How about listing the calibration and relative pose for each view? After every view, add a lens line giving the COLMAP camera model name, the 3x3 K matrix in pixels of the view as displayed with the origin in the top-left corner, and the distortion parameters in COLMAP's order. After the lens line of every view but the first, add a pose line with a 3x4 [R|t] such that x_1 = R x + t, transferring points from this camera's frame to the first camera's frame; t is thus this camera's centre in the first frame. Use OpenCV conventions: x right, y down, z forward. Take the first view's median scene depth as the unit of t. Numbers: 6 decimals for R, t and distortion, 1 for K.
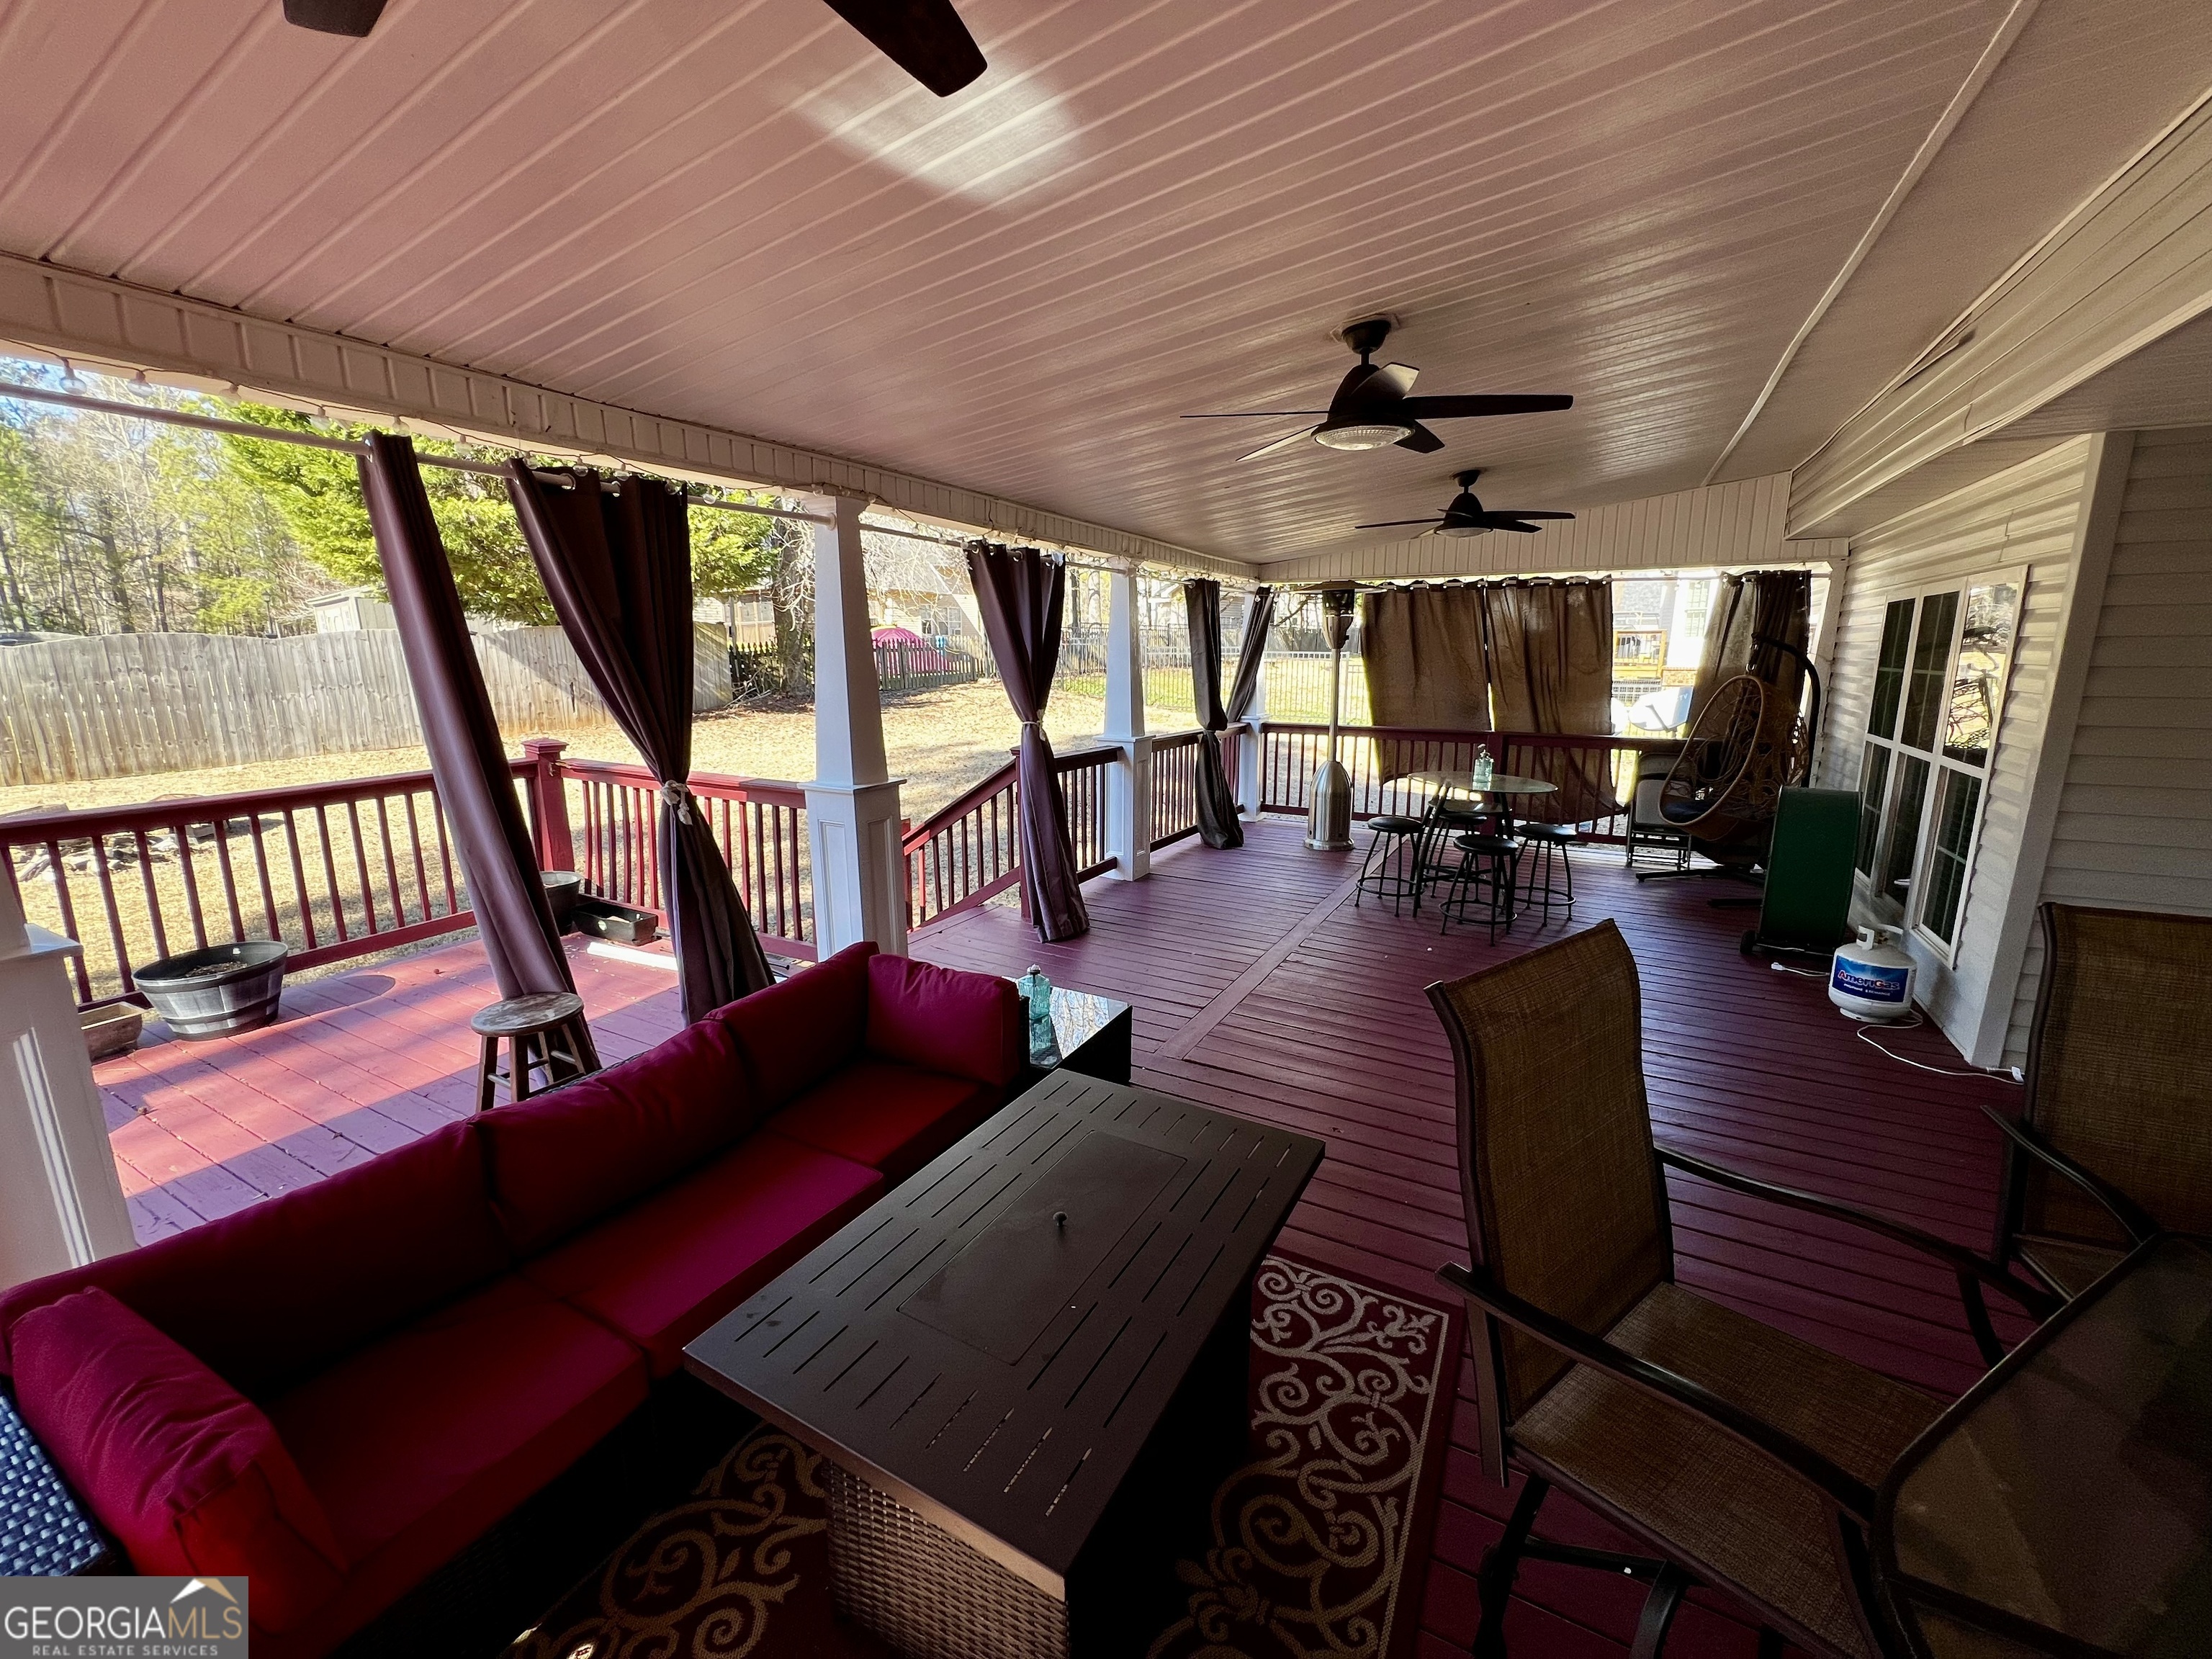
lens RADIAL K [[891.7, 0, 1112.1], [0, 891.7, 827.2], [0, 0, 1]] dist [-0.003623, 0.001364]
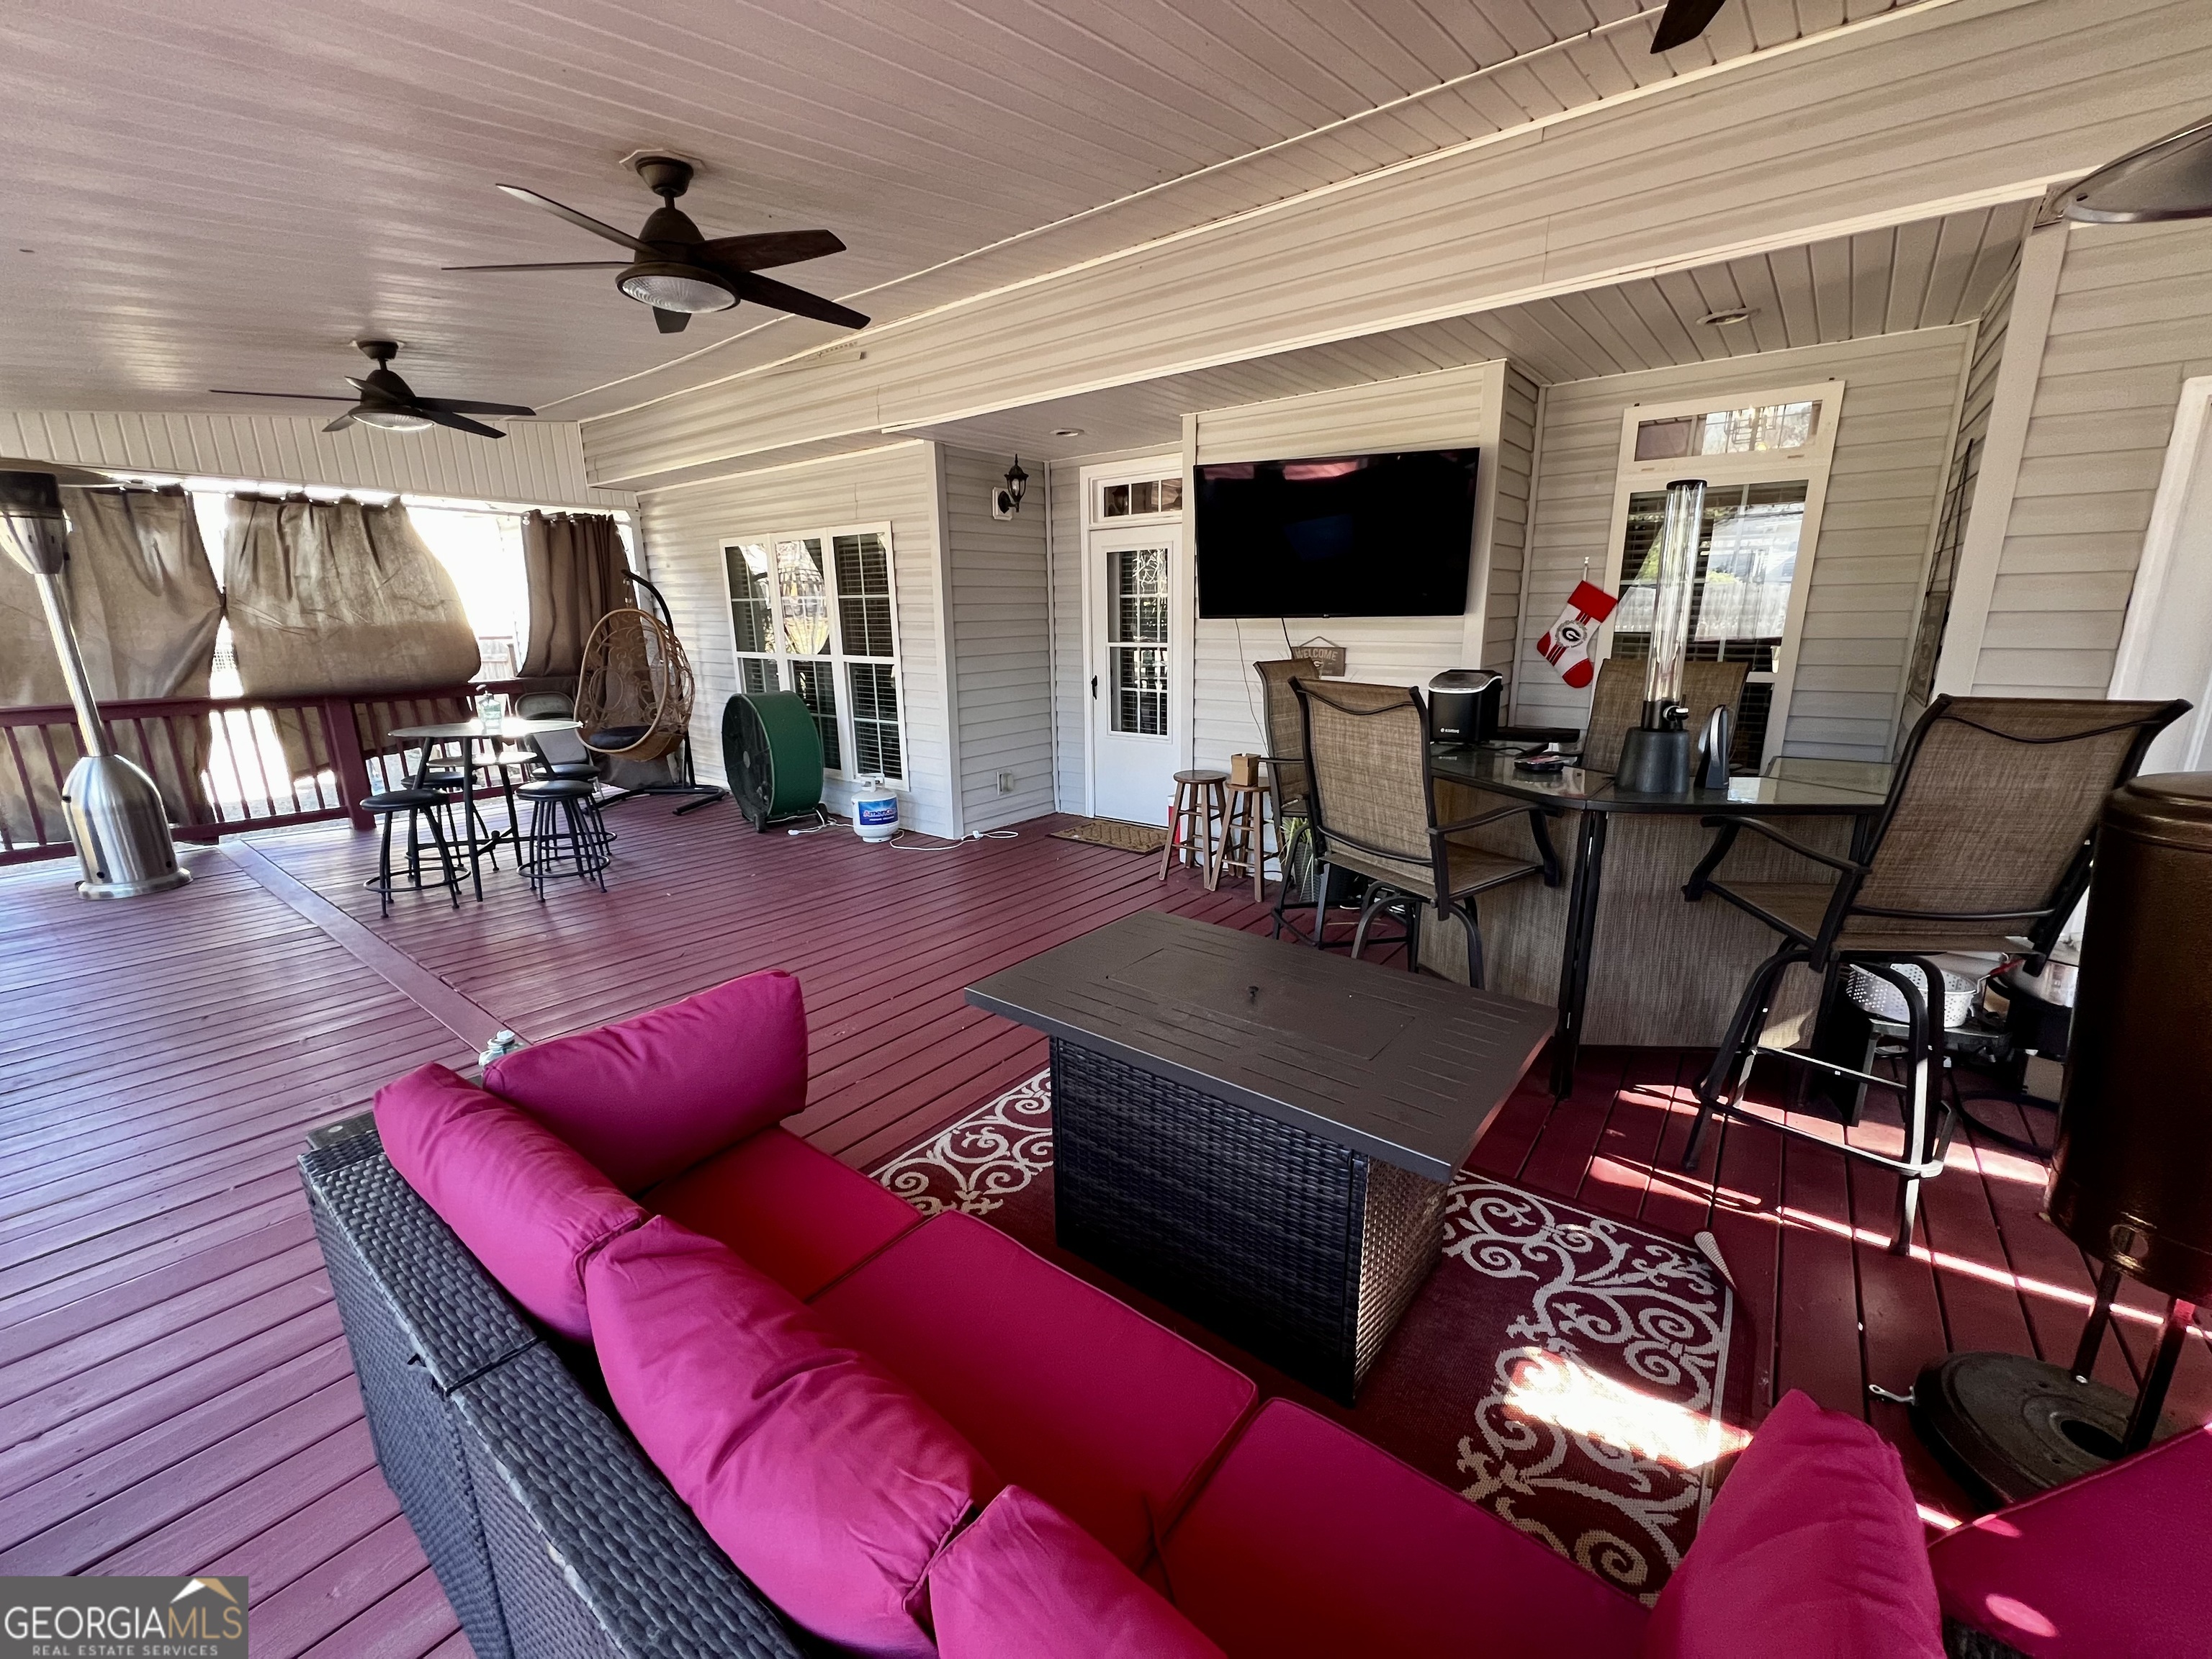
lens RADIAL K [[891.7, 0, 1107.8], [0, 891.7, 832.2], [0, 0, 1]] dist [-0.003623, 0.001364]
pose [[0.157382, -0.236945, 0.958691, -0.306076], [0.200824, 0.958183, 0.203851, -0.009846], [-0.966903, 0.160446, 0.198385, 0.240206]]
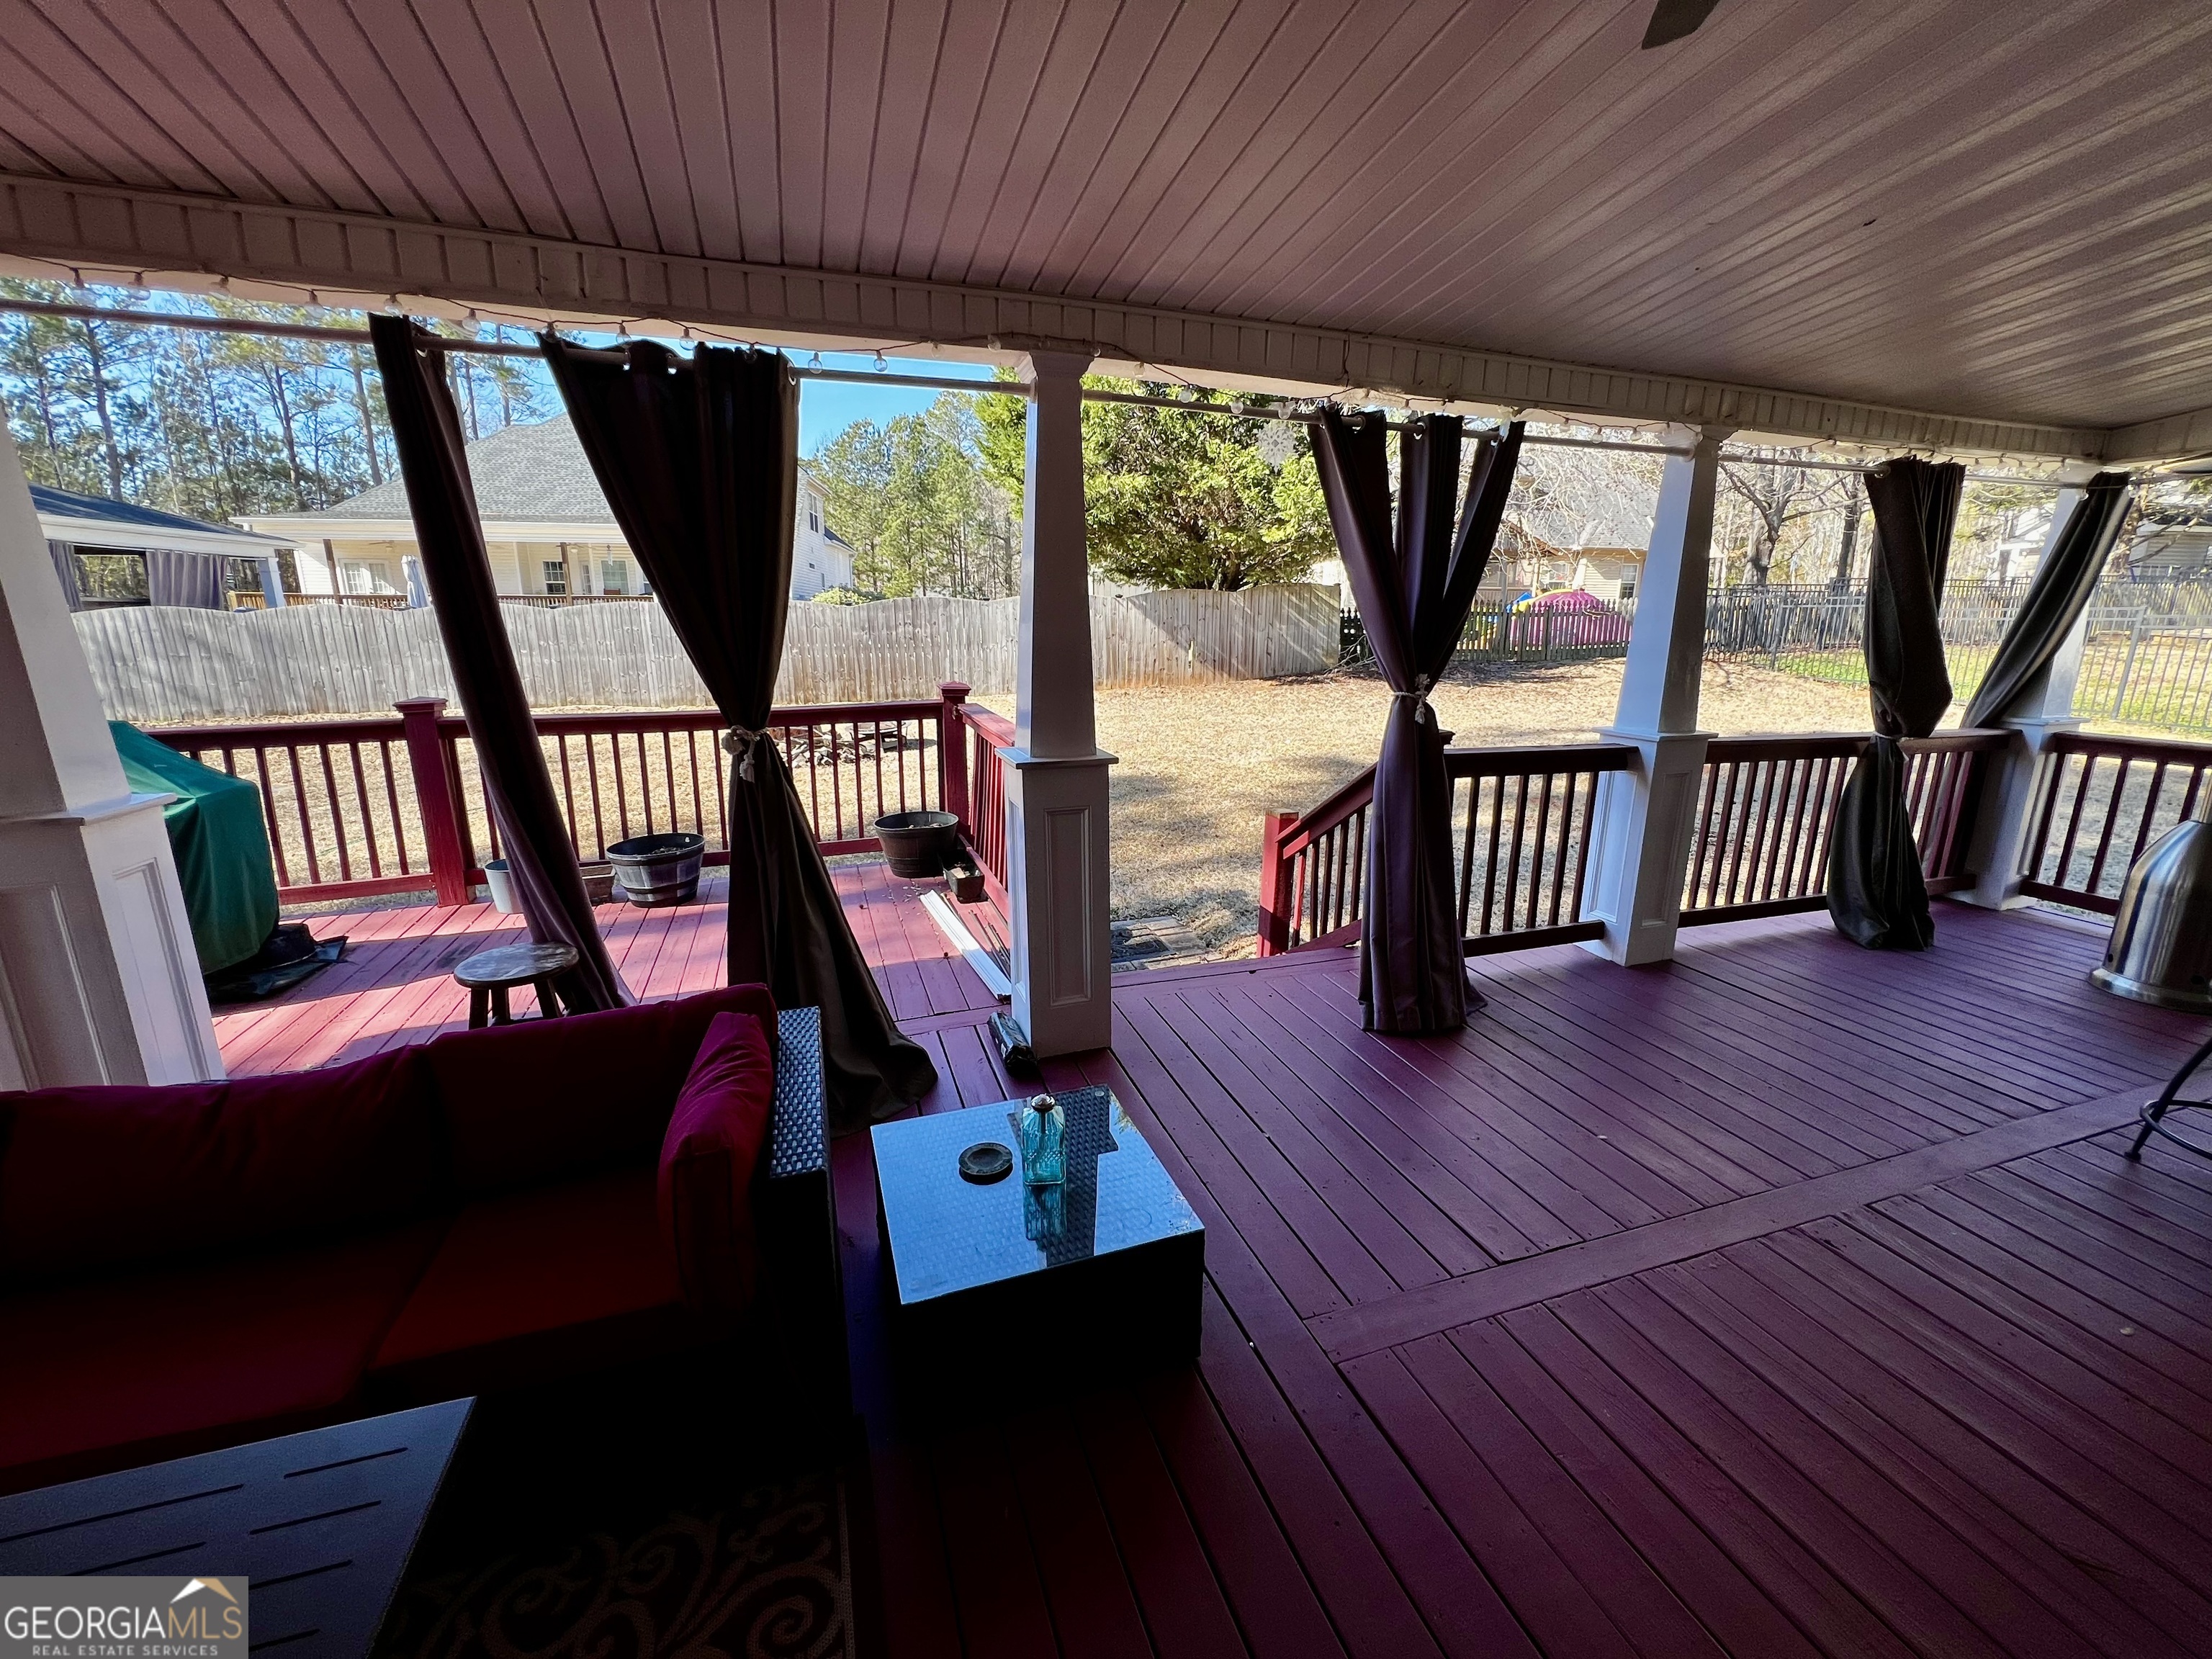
lens RADIAL K [[891.7, 0, 1107.7], [0, 891.7, 827.2], [0, 0, 1]] dist [-0.003623, 0.001364]
pose [[0.733343, 0.157386, -0.661391, 0.157227], [-0.137399, 0.987071, 0.082538, -0.037299], [0.665830, 0.030346, 0.745486, 0.309076]]
